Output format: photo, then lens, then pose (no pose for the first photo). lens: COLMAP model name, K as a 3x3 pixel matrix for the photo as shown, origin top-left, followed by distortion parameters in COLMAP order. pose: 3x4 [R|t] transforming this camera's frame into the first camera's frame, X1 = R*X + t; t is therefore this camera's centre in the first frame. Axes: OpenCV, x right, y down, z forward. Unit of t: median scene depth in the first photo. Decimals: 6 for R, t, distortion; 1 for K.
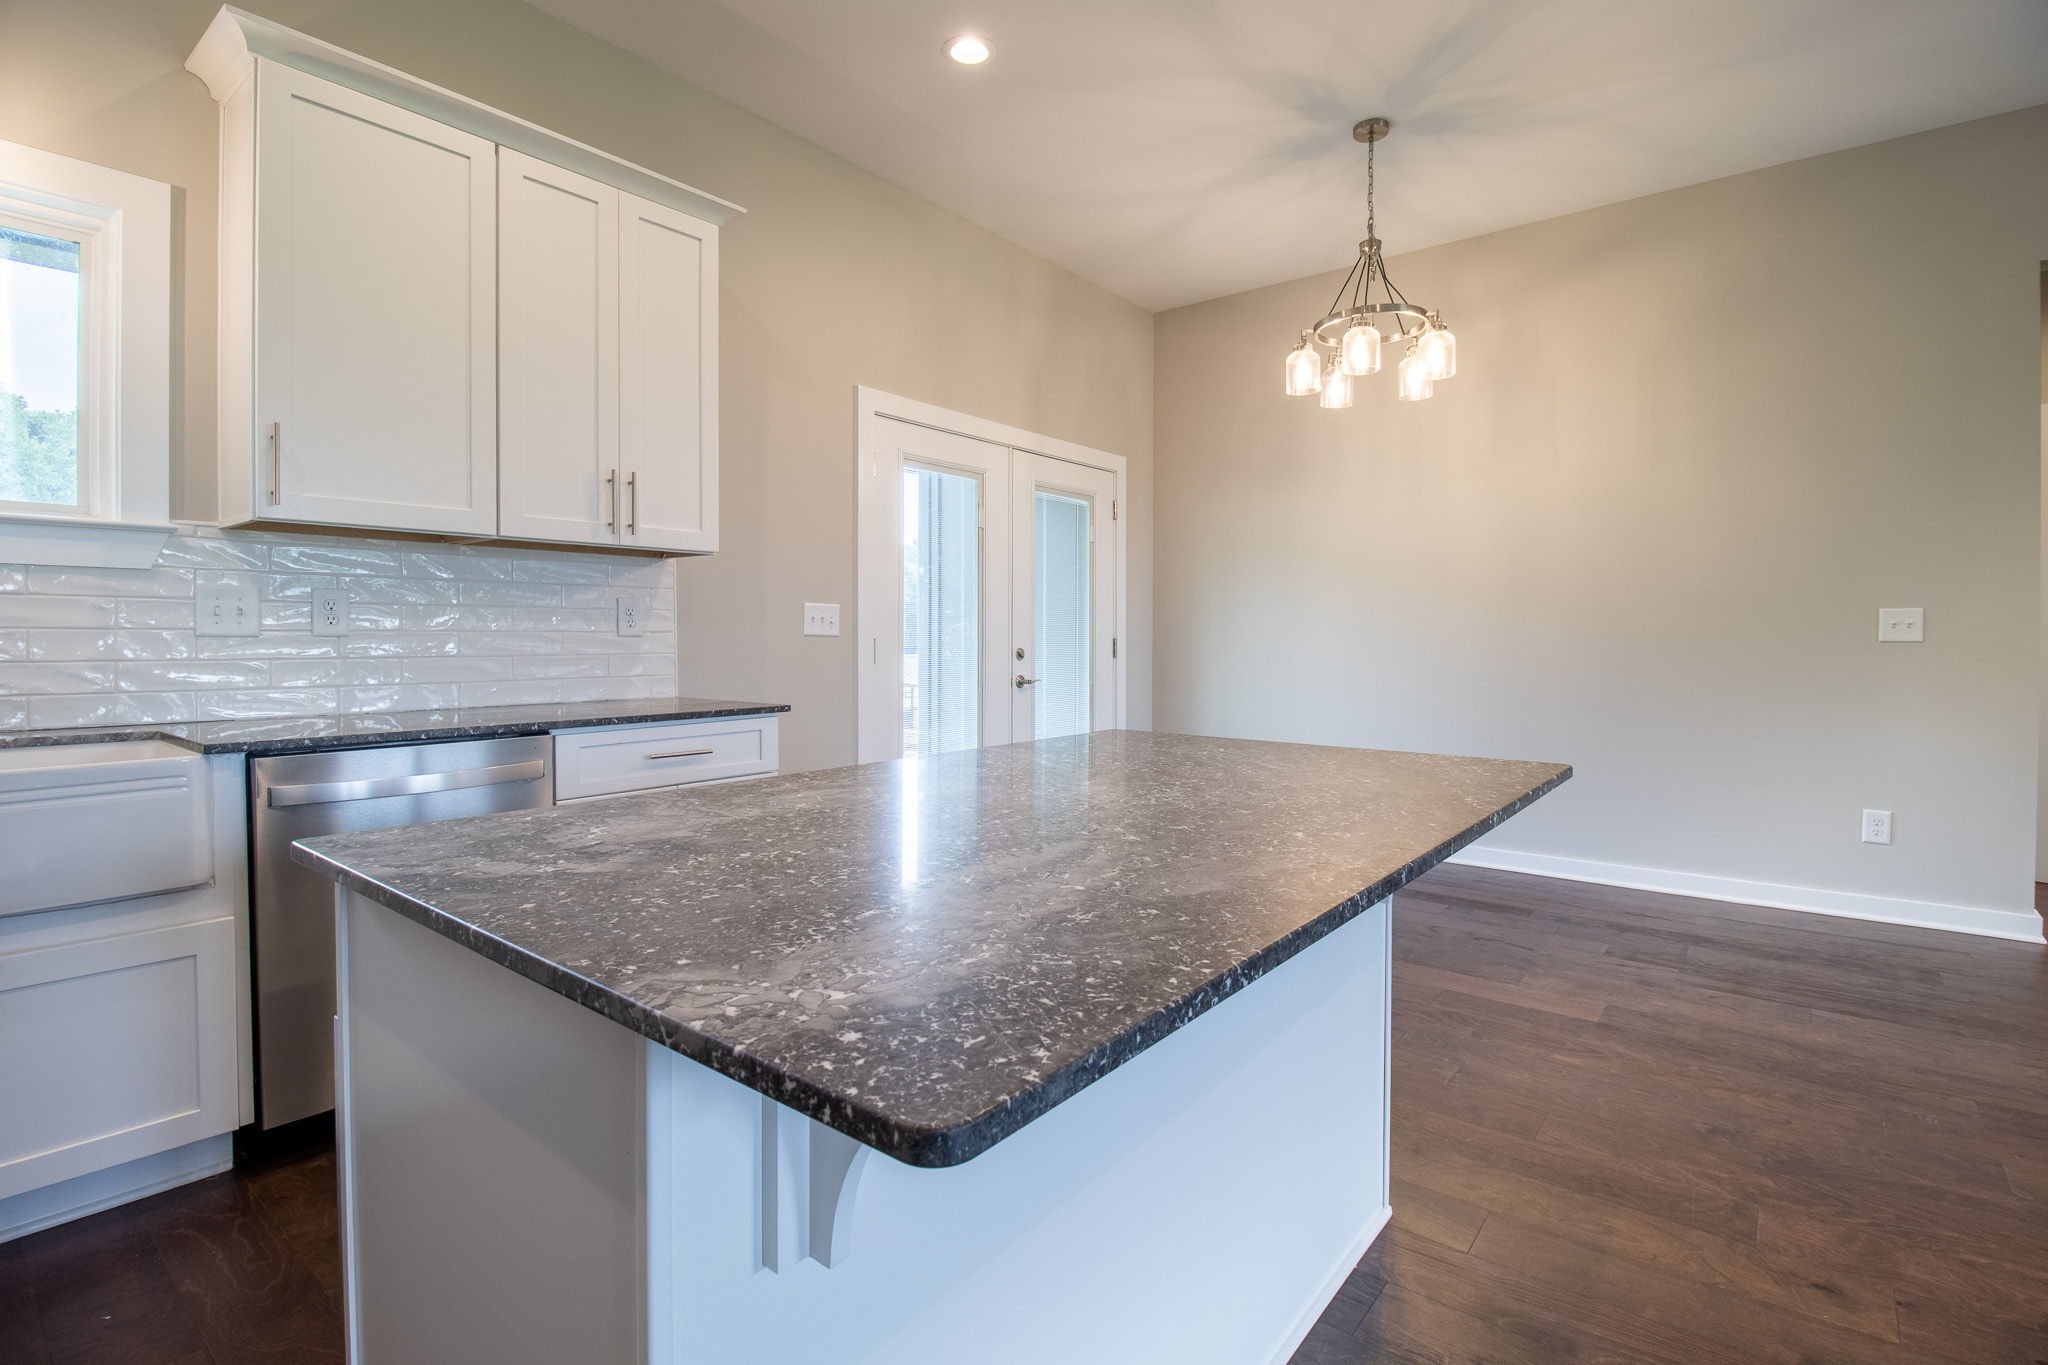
lens RADIAL K [[976.5, 0, 999.0], [0, 976.5, 651.6], [0, 0, 1]] dist [-0.002449, -0.008384]
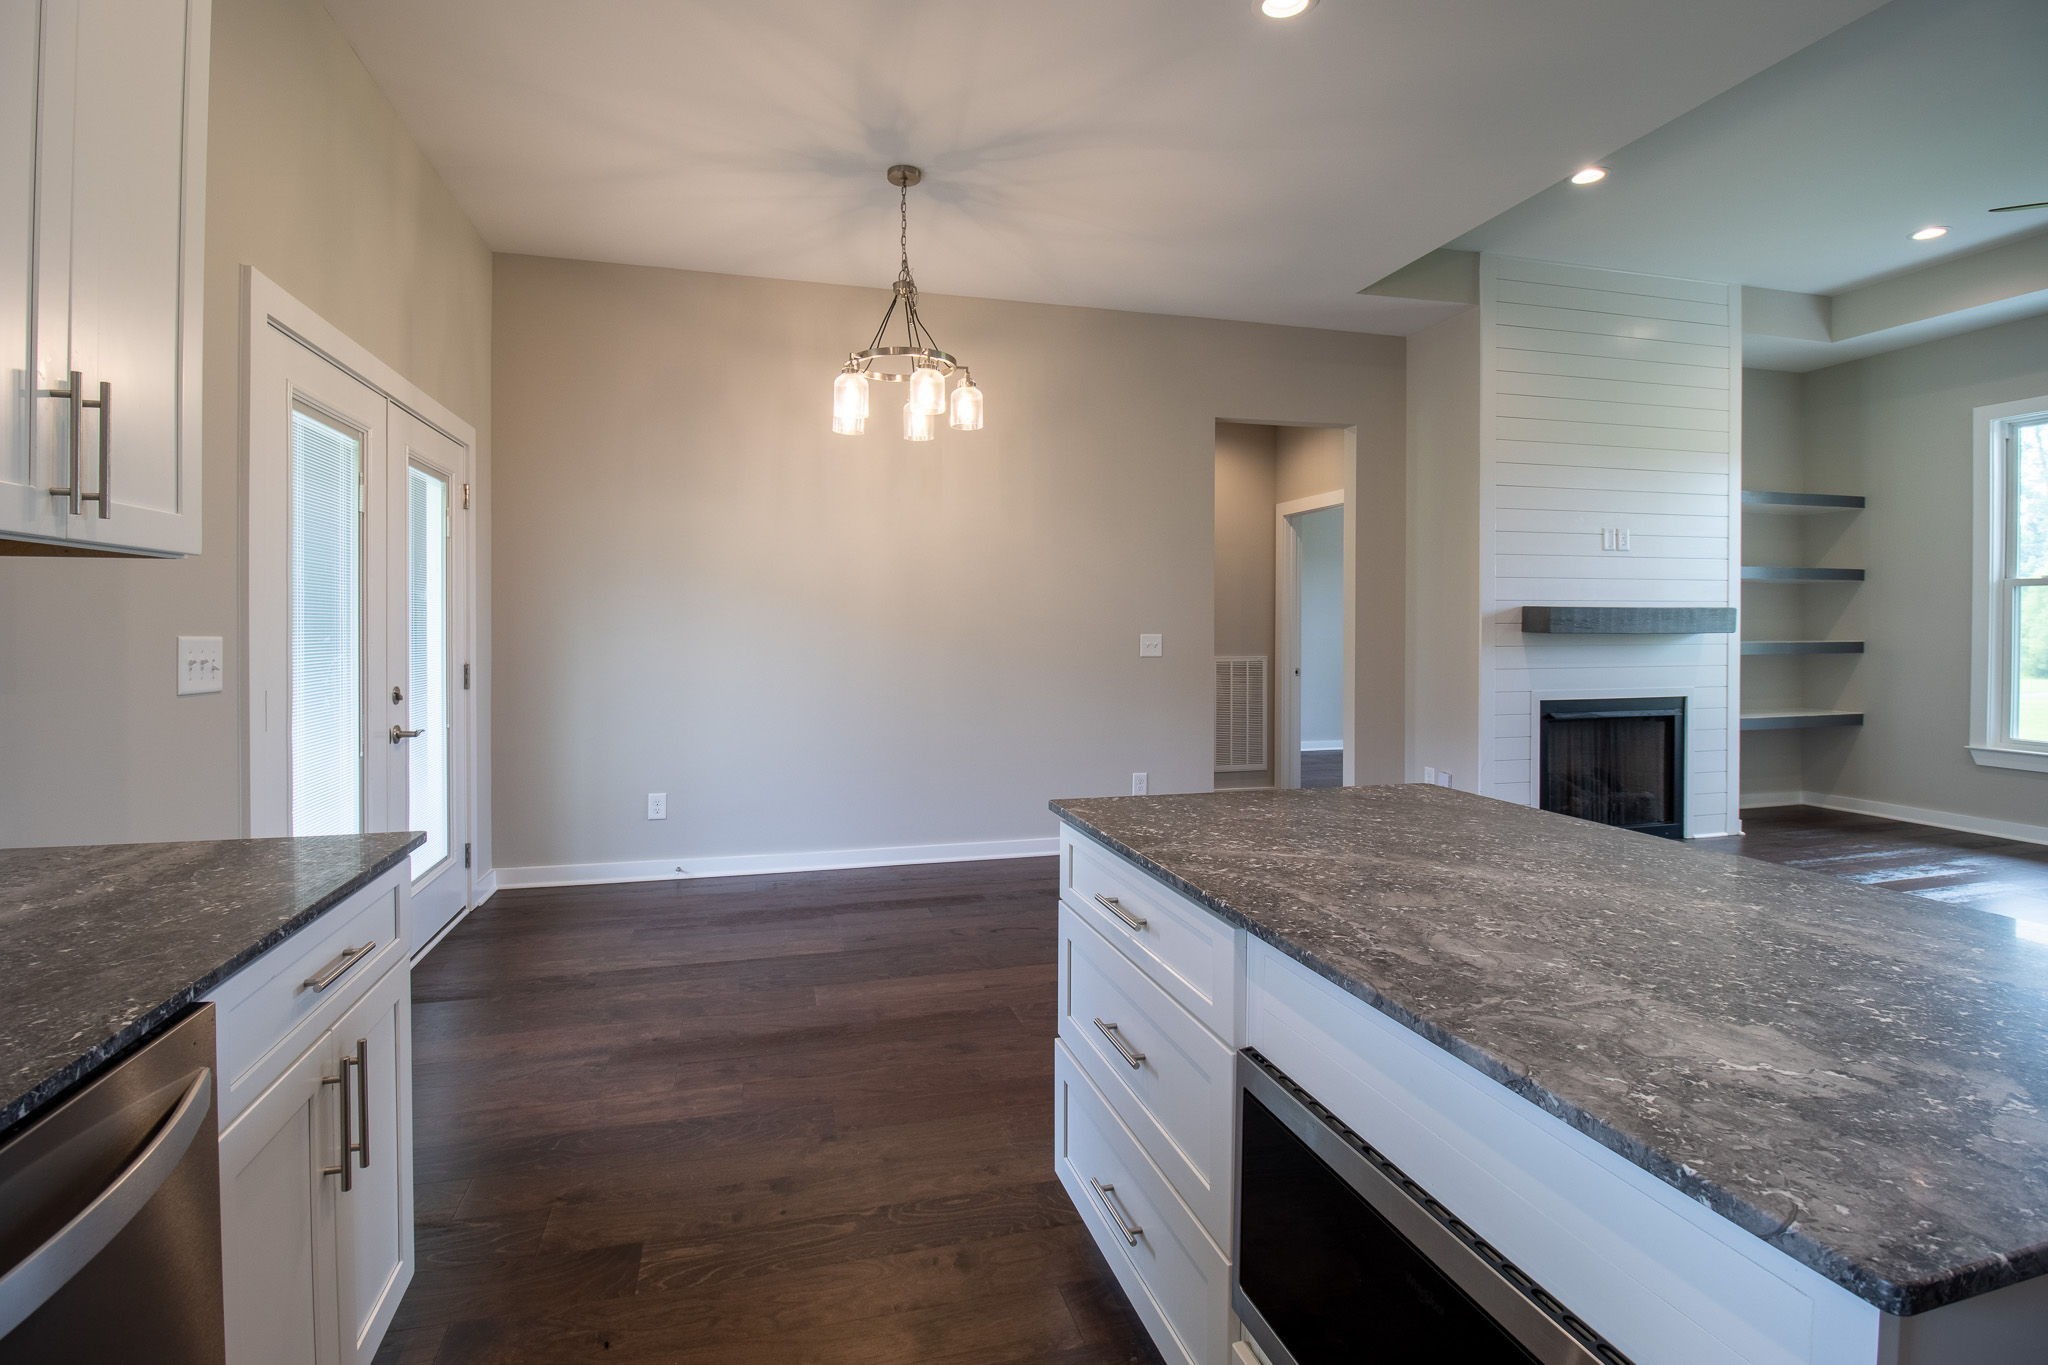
lens RADIAL K [[976.5, 0, 1012.7], [0, 976.5, 633.3], [0, 0, 1]] dist [-0.002449, -0.008384]
pose [[0.570752, -0.008316, 0.821081, -0.587735], [0.013778, 0.999905, 0.000550, -0.070748], [-0.821007, 0.010999, 0.570812, 0.462680]]
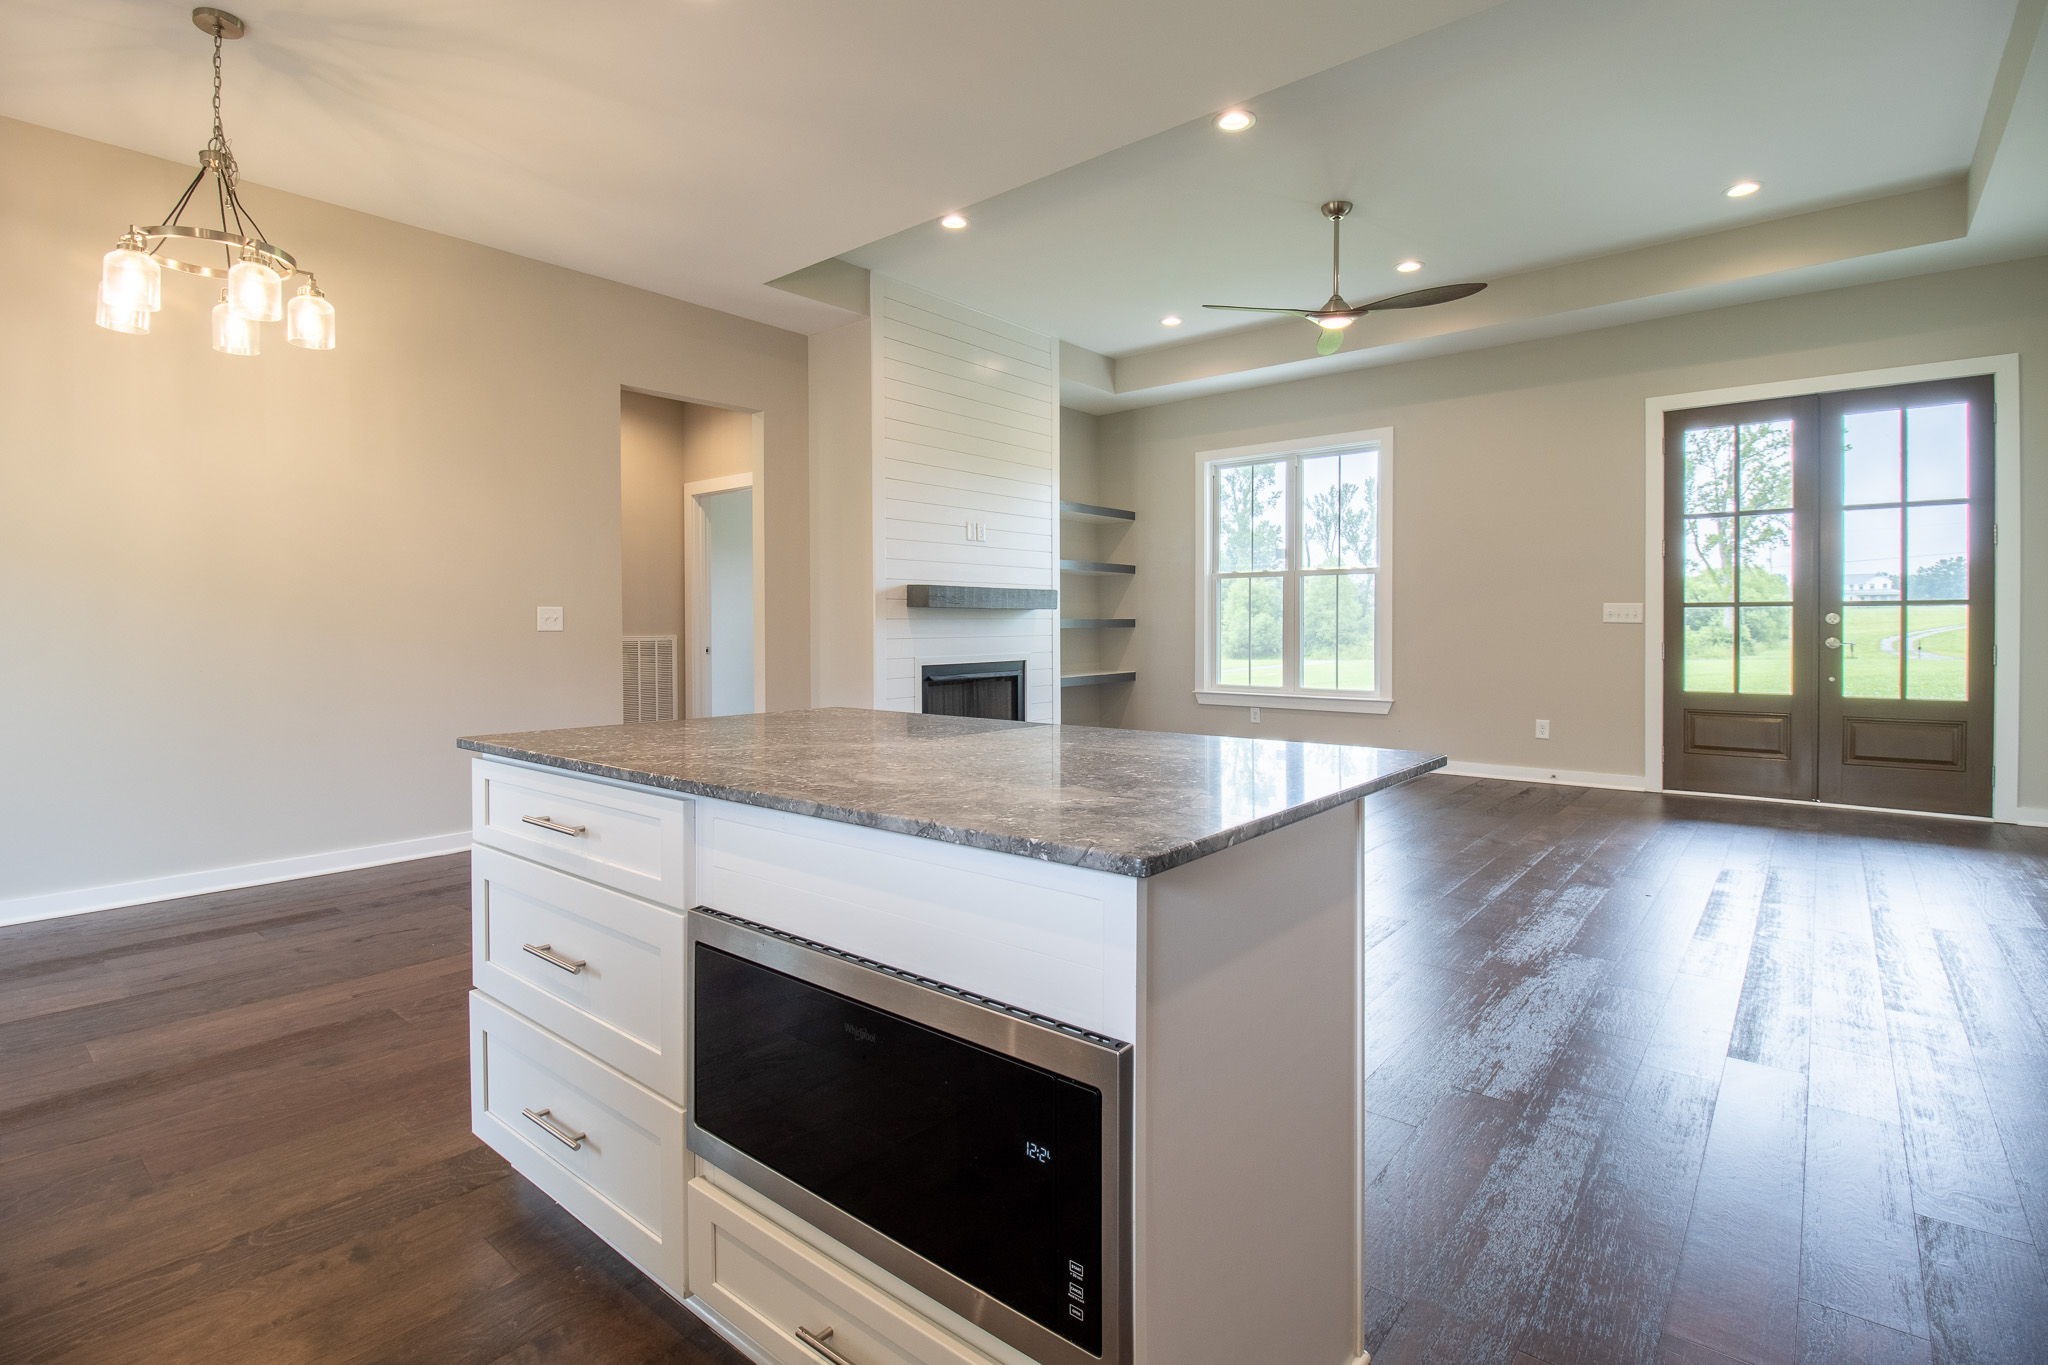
lens RADIAL K [[976.5, 0, 1040.6], [0, 976.5, 630.1], [0, 0, 1]] dist [-0.002449, -0.008384]
pose [[-0.013861, -0.006366, 0.999884, -0.656442], [0.022025, 0.999735, 0.006670, -0.008806], [-0.999661, 0.022115, -0.013717, 0.464706]]
